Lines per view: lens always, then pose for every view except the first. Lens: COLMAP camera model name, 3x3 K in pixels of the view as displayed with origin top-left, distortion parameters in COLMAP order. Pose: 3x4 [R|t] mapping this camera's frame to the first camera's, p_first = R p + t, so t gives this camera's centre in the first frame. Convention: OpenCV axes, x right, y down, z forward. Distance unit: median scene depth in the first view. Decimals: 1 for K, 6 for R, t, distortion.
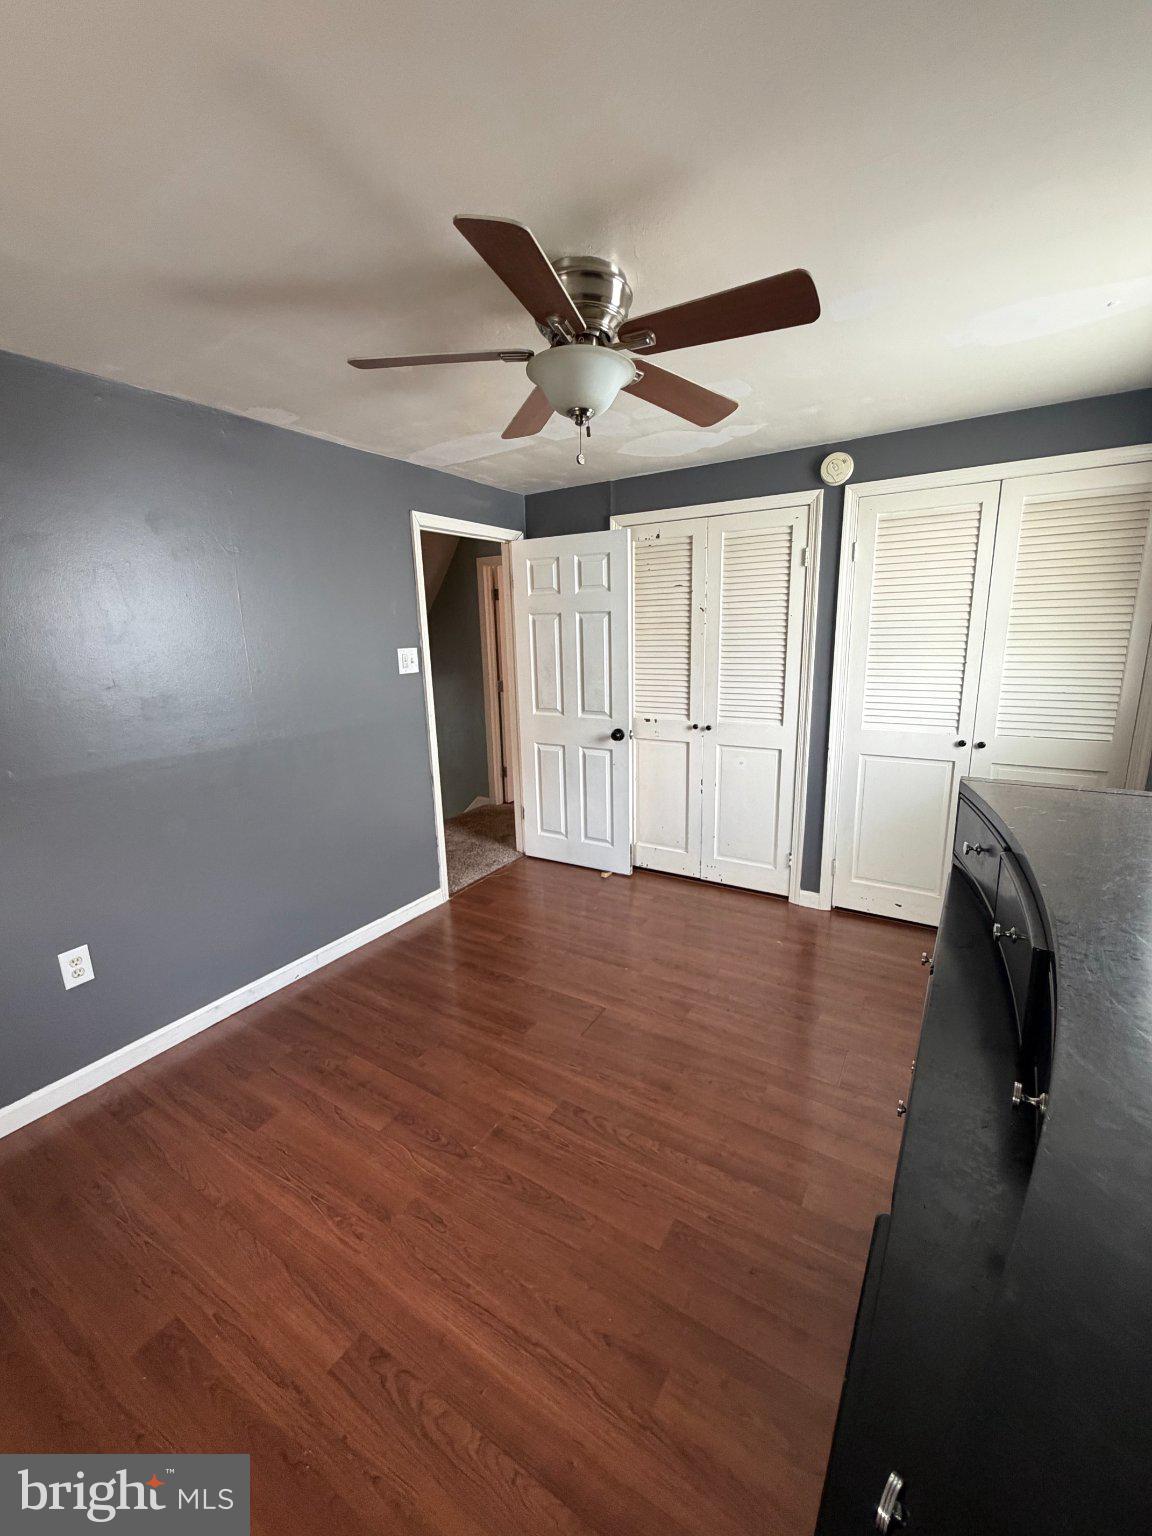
lens RADIAL K [[624.2, 0, 576.0], [0, 624.2, 768.0], [0, 0, 1]] dist [-0.000137, -0.000015]
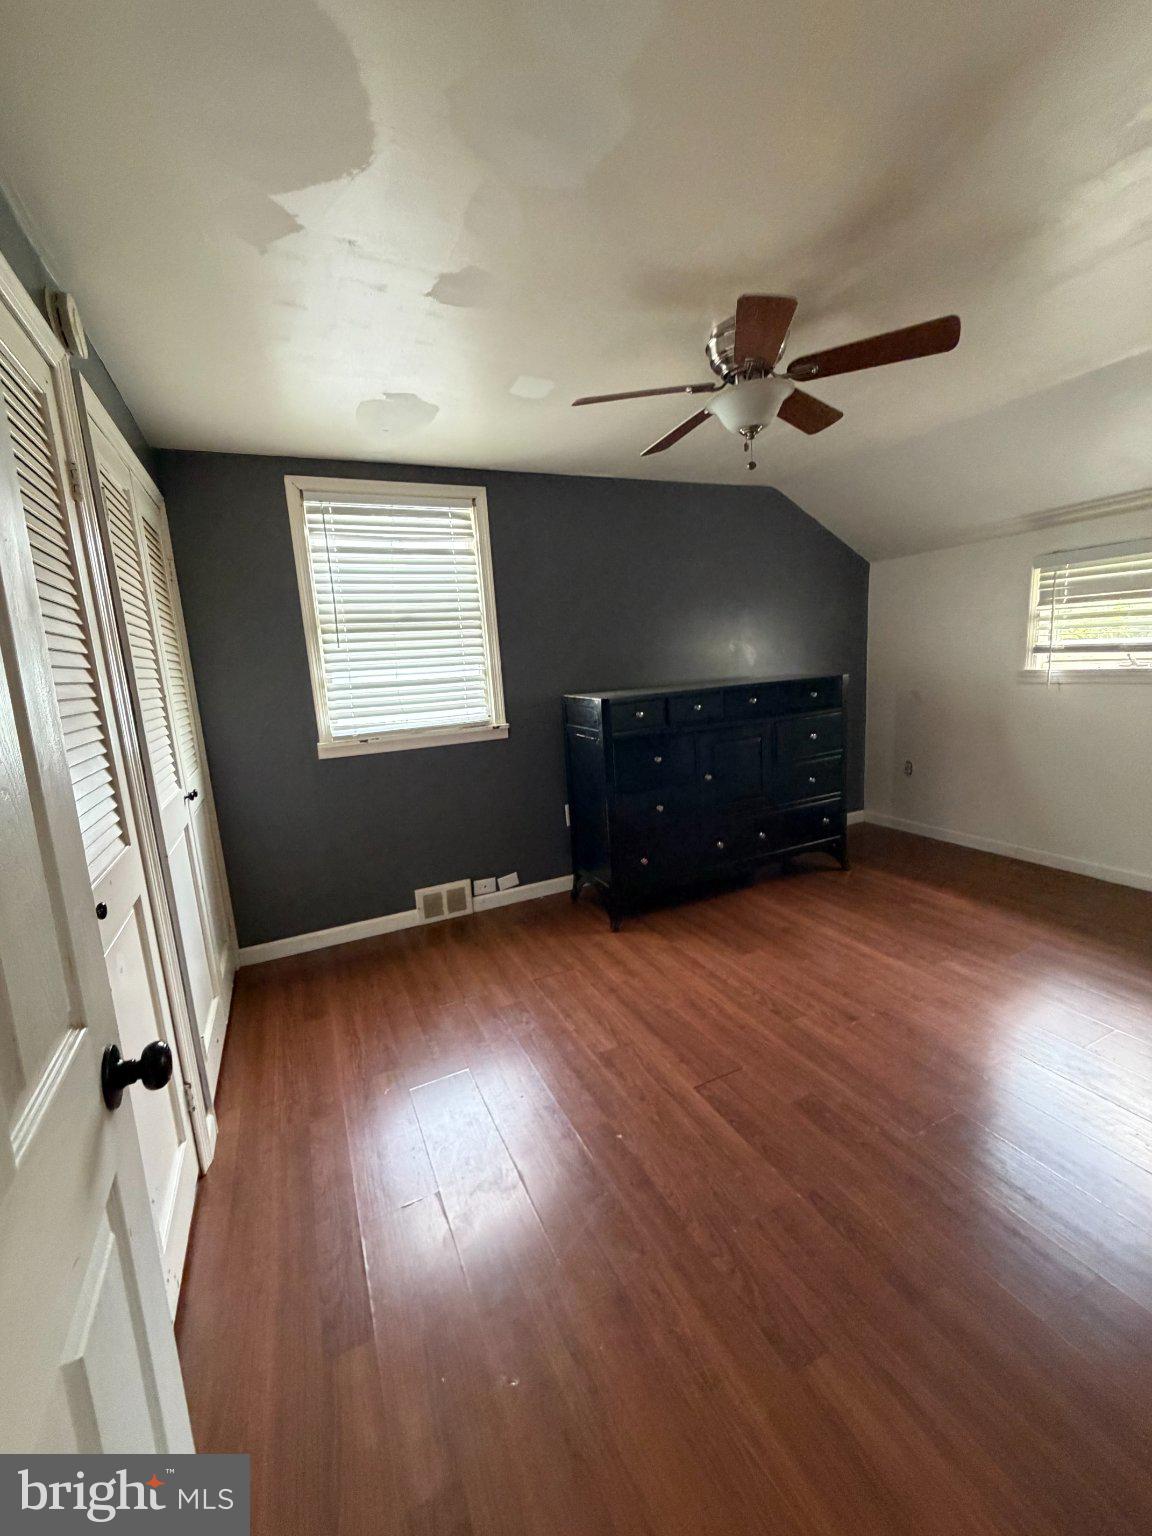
lens RADIAL K [[624.2, 0, 576.0], [0, 624.2, 768.0], [0, 0, 1]] dist [-0.000137, -0.000015]
pose [[-0.842470, -0.039570, 0.537287, -0.285163], [0.186537, 0.914185, 0.359818, -0.352834], [-0.505418, 0.403360, -0.762793, 1.872647]]
